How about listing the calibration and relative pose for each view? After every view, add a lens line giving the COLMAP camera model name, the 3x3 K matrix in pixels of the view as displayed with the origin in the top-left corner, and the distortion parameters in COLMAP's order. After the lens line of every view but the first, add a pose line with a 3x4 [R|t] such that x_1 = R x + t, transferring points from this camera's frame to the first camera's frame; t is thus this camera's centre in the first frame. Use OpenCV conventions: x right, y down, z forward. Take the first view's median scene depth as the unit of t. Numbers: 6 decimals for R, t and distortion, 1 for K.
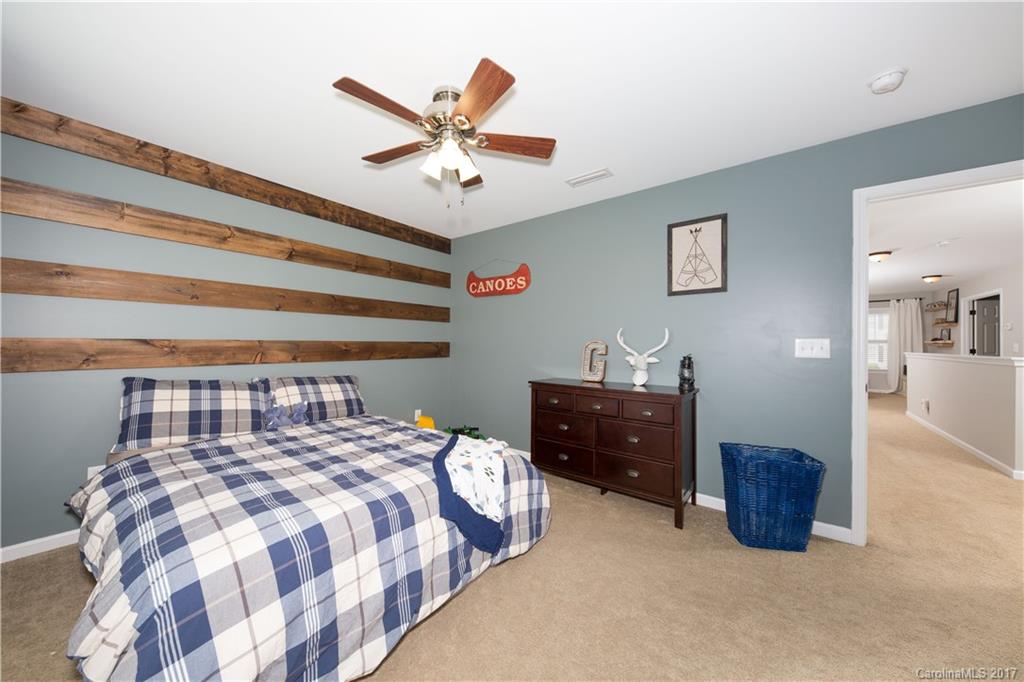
lens RADIAL K [[354.6, 0, 512.0], [0, 354.6, 341.0], [0, 0, 1]] dist [-0.000319, -0.000021]
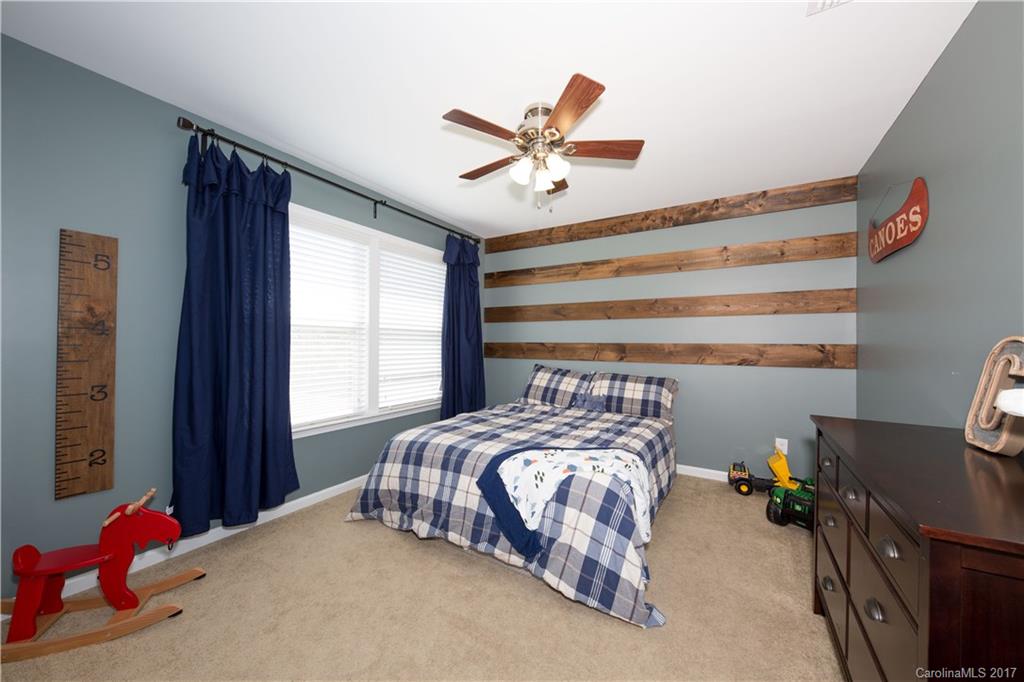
lens RADIAL K [[369.1, 0, 512.0], [0, 369.1, 341.0], [0, 0, 1]] dist [0.000597, 0.000024]
pose [[0.108671, -0.015680, -0.993954, 0.694962], [-0.002920, 0.999866, -0.016092, 0.014679], [0.994073, 0.004651, 0.108611, 0.614857]]
